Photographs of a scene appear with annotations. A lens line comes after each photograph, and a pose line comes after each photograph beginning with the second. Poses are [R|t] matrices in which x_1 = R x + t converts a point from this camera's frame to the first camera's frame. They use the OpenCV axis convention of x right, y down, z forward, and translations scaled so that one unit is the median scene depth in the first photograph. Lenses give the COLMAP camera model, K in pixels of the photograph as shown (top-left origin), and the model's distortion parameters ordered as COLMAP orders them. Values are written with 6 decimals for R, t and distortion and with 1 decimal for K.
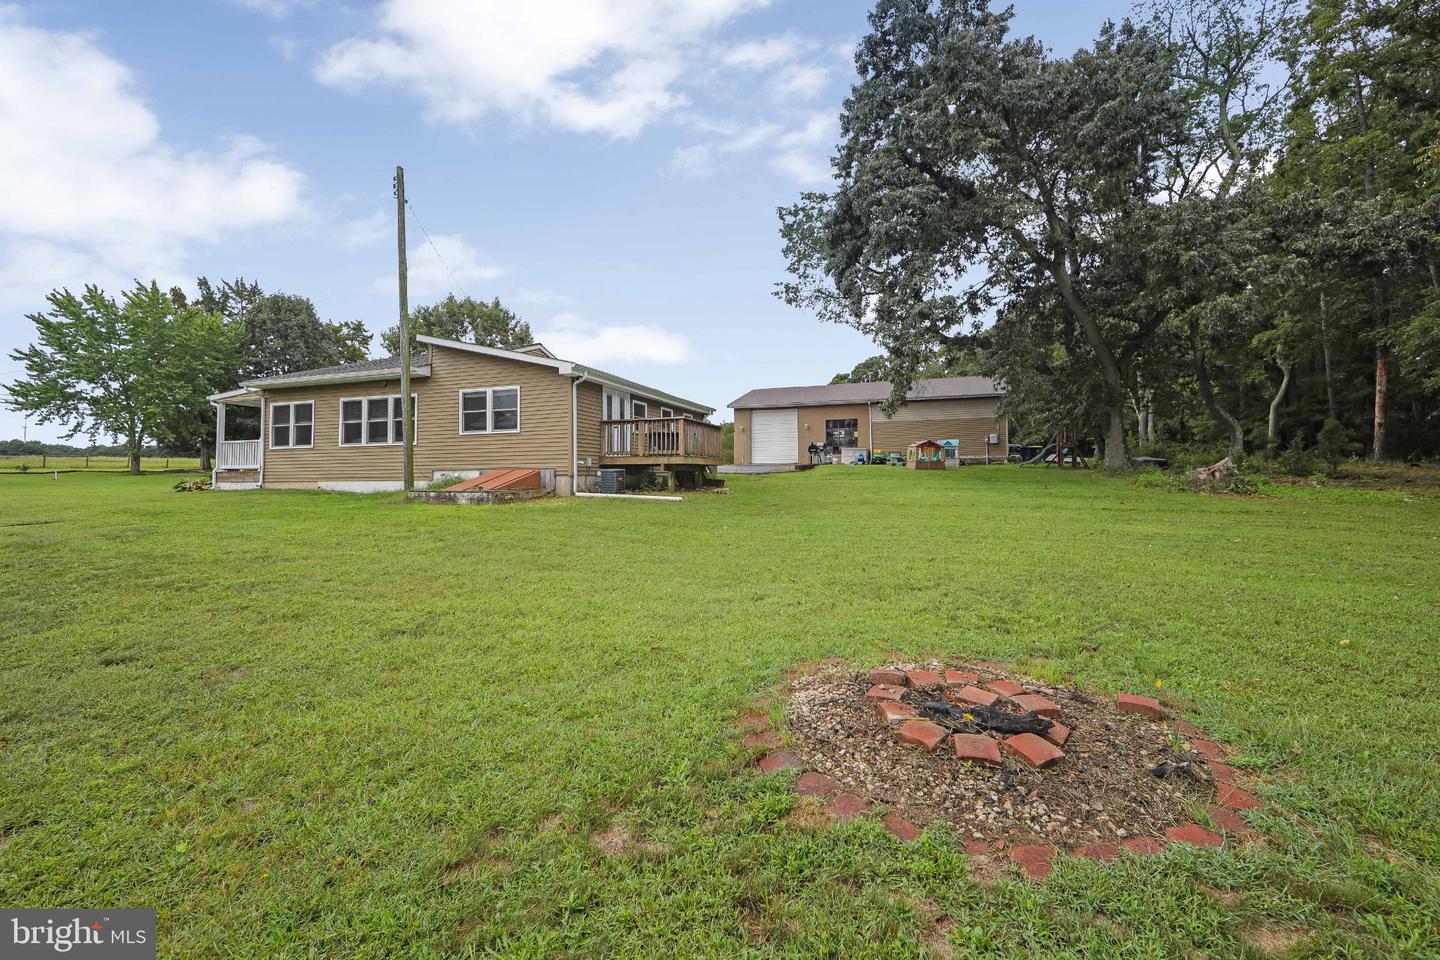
lens RADIAL K [[579.1, 0, 726.3], [0, 579.1, 475.5], [0, 0, 1]] dist [-0.000002, 0.000100]
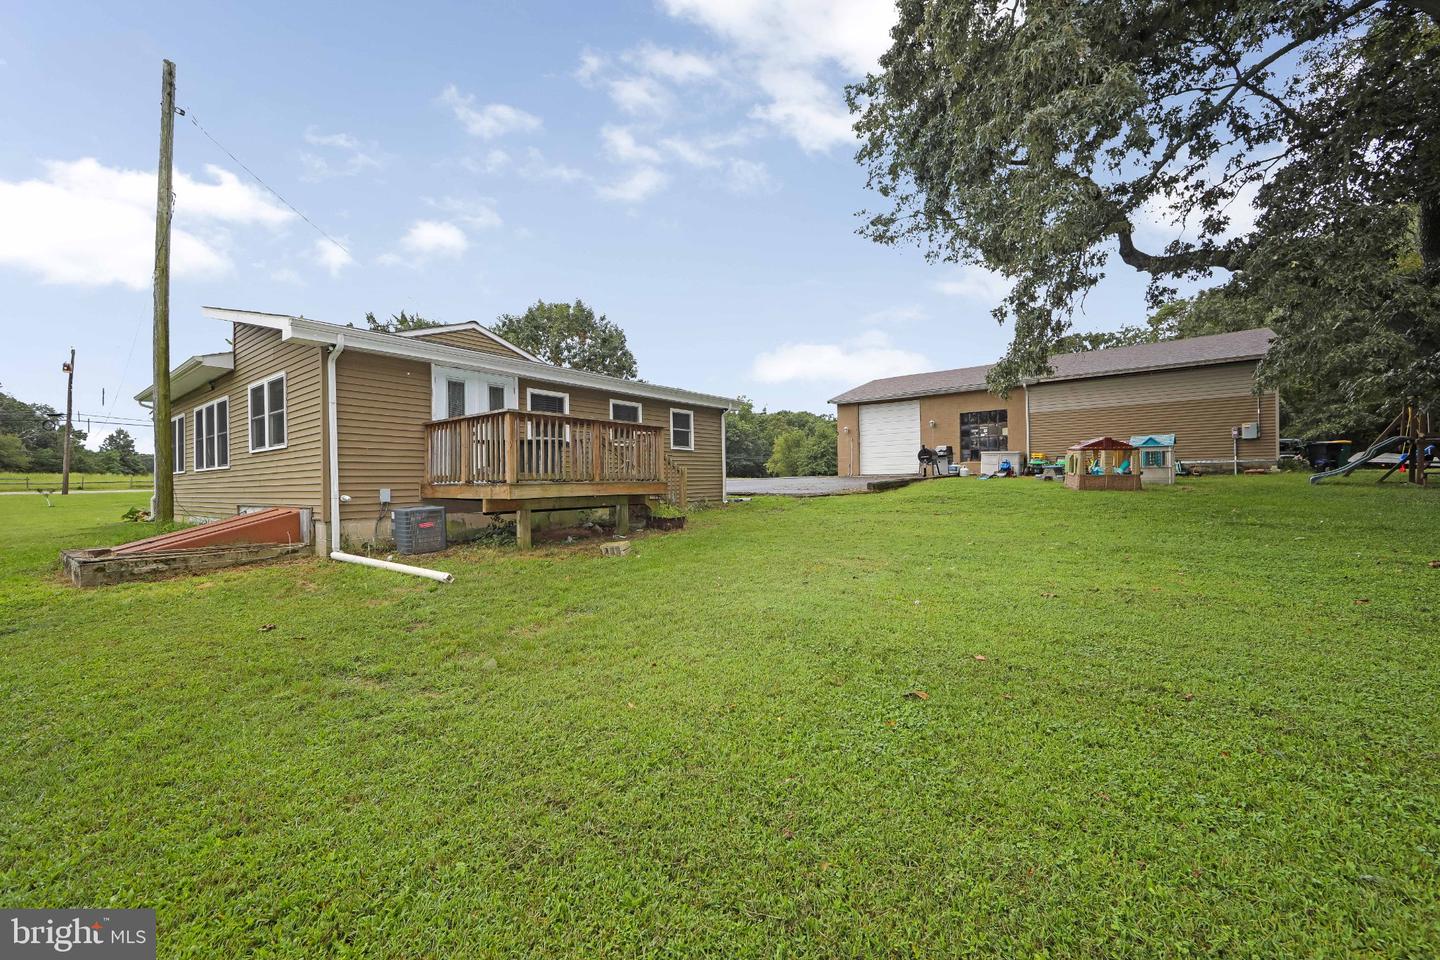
lens RADIAL K [[563.6, 0, 717.3], [0, 563.6, 493.9], [0, 0, 1]] dist [-0.004935, -0.000085]
pose [[0.947805, -0.000868, -0.318850, 0.165403], [0.008648, 0.999698, 0.022984, -0.021857], [0.318733, -0.024542, 0.947527, 0.361972]]
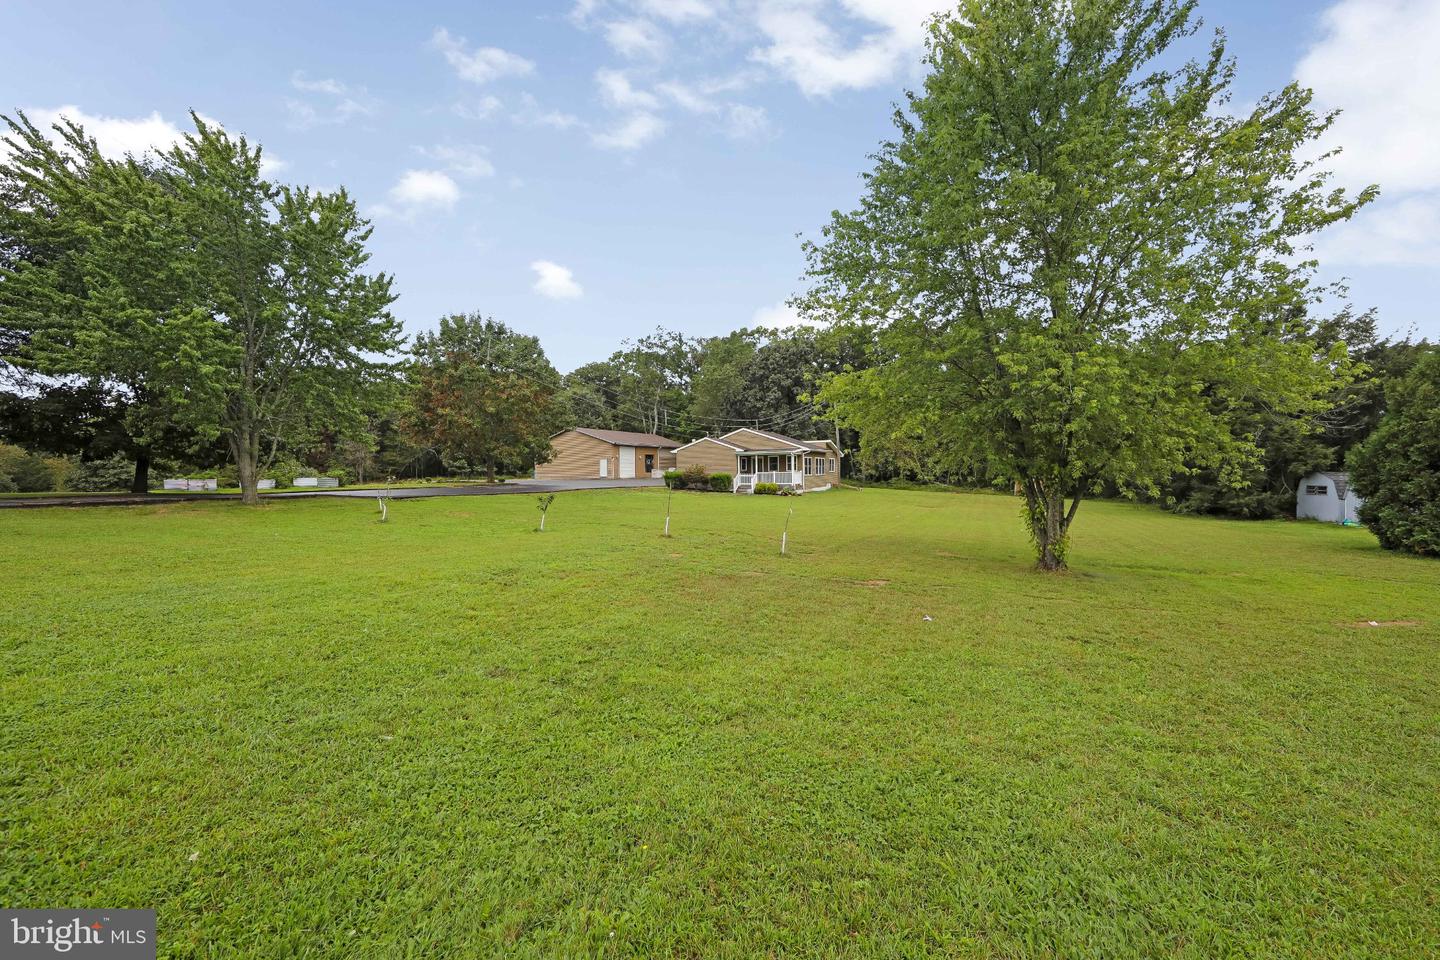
lens RADIAL K [[597.0, 0, 720.0], [0, 597.0, 480.0], [0, 0, 1]] dist [0.002187, 0.000176]
pose [[0.104033, -0.008317, 0.994539, -2.696084], [0.014121, 0.999877, 0.006884, -0.039942], [-0.994474, 0.013328, 0.104138, 0.886300]]
